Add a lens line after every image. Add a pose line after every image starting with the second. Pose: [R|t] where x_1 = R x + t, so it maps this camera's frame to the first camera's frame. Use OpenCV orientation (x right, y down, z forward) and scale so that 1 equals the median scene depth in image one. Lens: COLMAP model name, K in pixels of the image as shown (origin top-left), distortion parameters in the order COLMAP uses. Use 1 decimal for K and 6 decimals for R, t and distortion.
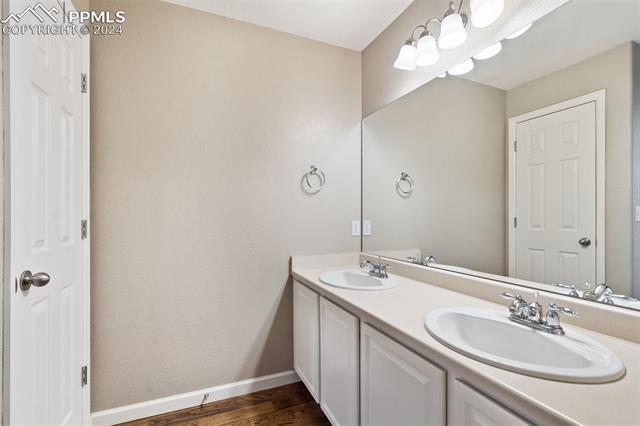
lens RADIAL K [[294.6, 0, 313.3], [0, 294.6, 215.3], [0, 0, 1]] dist [0.005456, 0.001684]
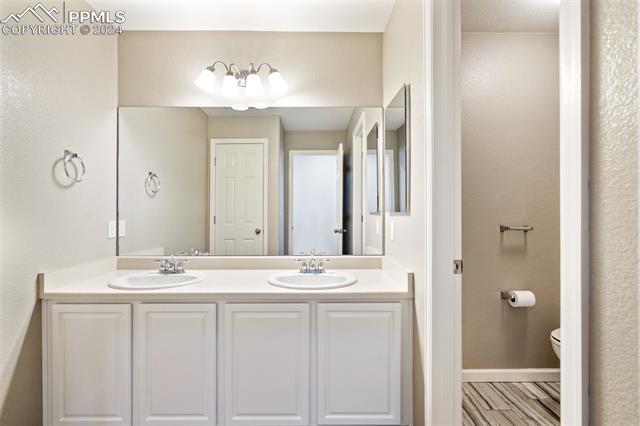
lens RADIAL K [[294.6, 0, 315.8], [0, 294.6, 212.0], [0, 0, 1]] dist [0.005456, 0.001684]
pose [[0.403156, 0.005006, 0.915117, -0.409488], [0.003328, 0.999970, -0.006937, 0.000275], [-0.915125, 0.005842, 0.403128, 0.093513]]
